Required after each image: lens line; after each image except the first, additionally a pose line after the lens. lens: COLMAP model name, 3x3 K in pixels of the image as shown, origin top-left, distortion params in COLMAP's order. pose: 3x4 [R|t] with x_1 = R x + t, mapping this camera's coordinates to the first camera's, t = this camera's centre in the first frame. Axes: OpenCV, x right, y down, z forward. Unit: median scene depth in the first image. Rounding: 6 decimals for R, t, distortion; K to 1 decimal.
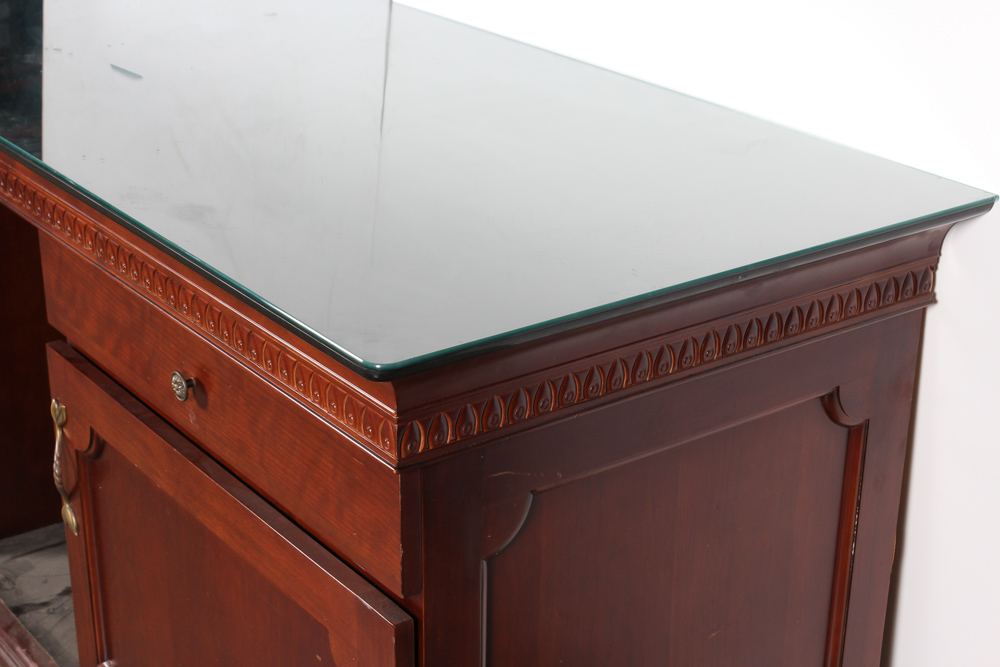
lens RADIAL K [[1722.9, 0, 500.0], [0, 1722.9, 333.5], [0, 0, 1]] dist [-0.057157, 0.123931]
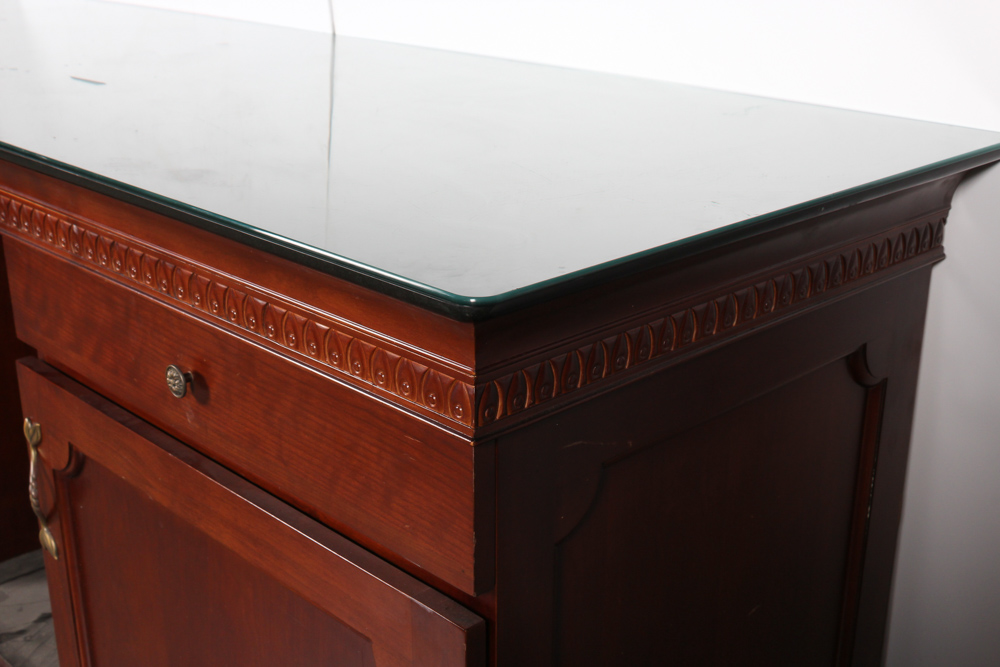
lens RADIAL K [[1251.9, 0, 500.0], [0, 1251.9, 333.5], [0, 0, 1]] dist [-0.004795, -0.036151]
pose [[0.990706, -0.053025, 0.125257, -0.099187], [0.058967, 0.997280, -0.044217, 0.045088], [-0.122571, 0.051192, 0.991139, 0.326914]]
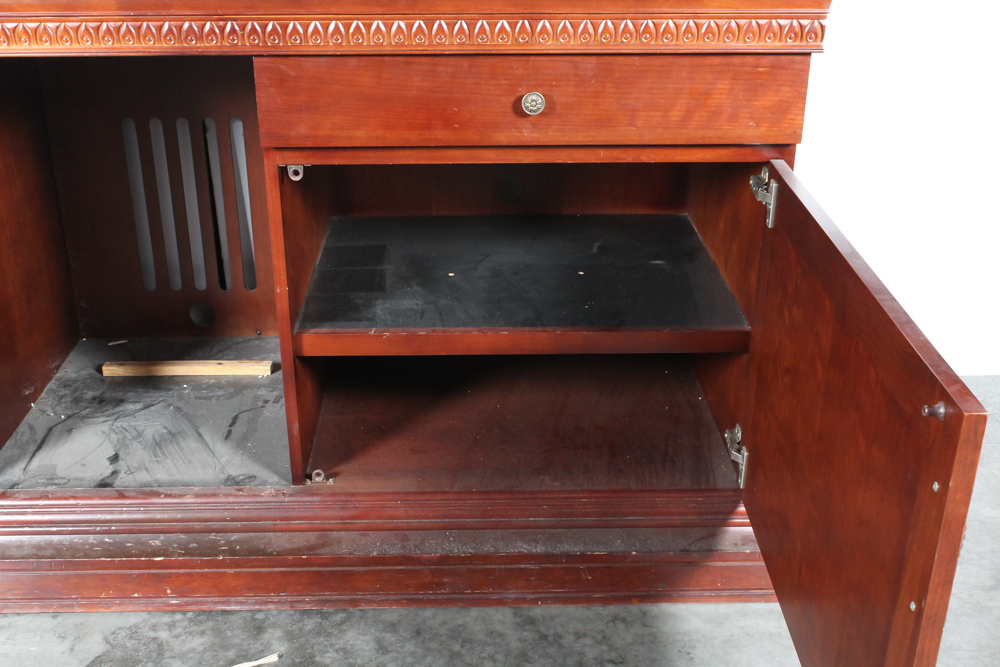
lens RADIAL K [[1187.3, 0, 500.0], [0, 1187.3, 333.5], [0, 0, 1]] dist [-0.017295, 0.025455]
pose [[0.580640, -0.352137, 0.734068, -0.961736], [0.323802, 0.927131, 0.188627, 0.013752], [-0.747000, 0.128168, 0.652352, 0.433021]]
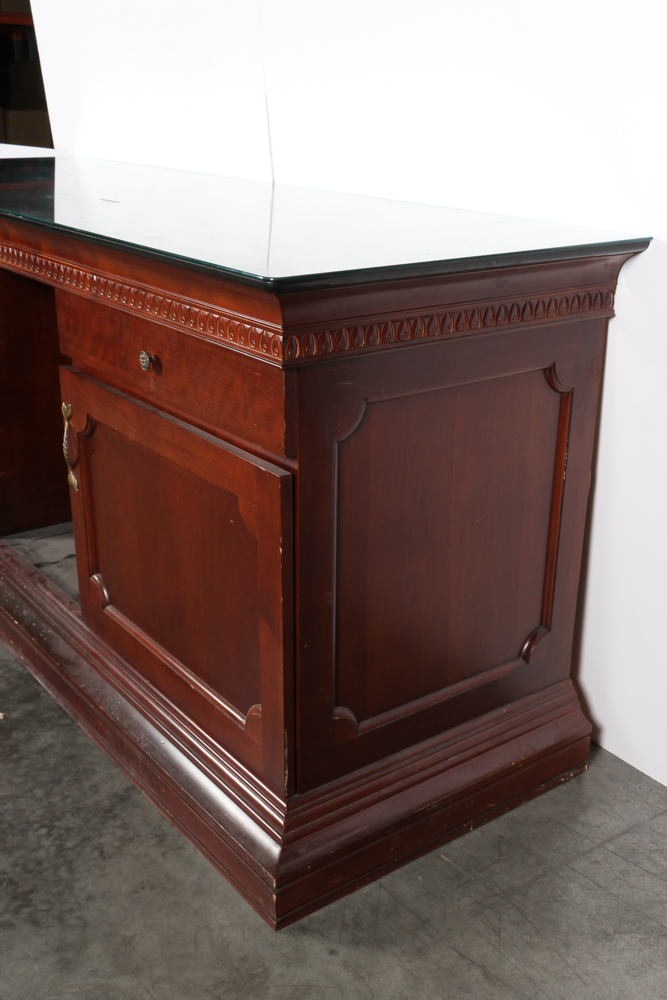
lens RADIAL K [[1080.1, 0, 347.3], [0, 1080.1, 500.3], [0, 0, 1]] dist [-0.014897, -0.008717]
pose [[0.999944, -0.002303, 0.010373, -0.008073], [0.002622, 0.999523, -0.030773, 0.193607], [-0.010297, 0.030798, 0.999473, -0.003483]]
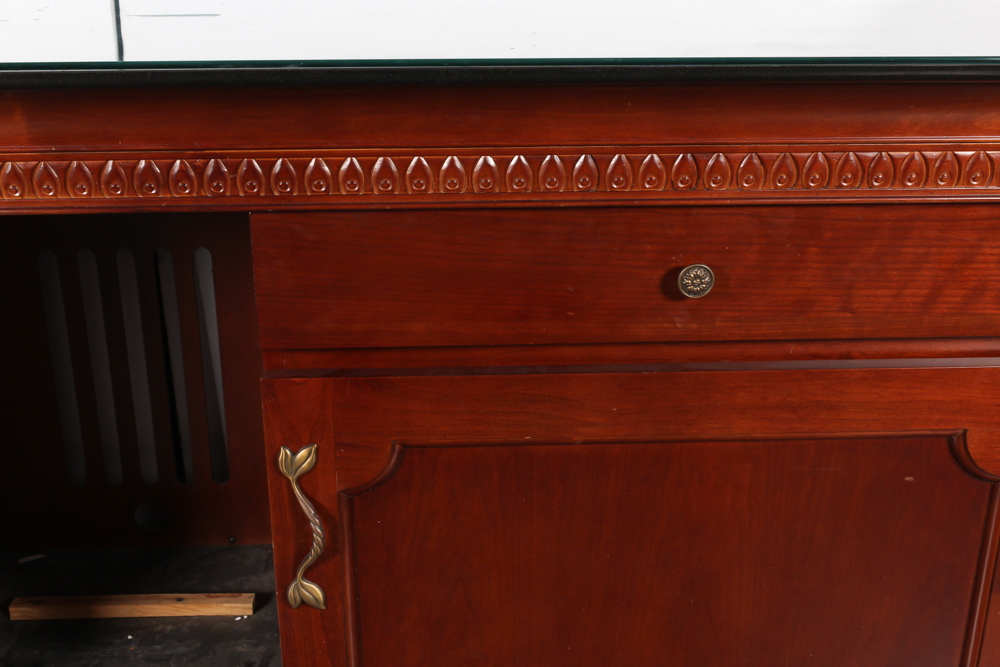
lens RADIAL K [[1333.5, 0, 500.0], [0, 1333.5, 333.5], [0, 0, 1]] dist [-0.017630, -0.013966]
pose [[0.559747, -0.329118, 0.760503, -0.759455], [0.327775, 0.930836, 0.161582, -0.084854], [-0.761083, 0.158828, 0.628909, 0.665252]]
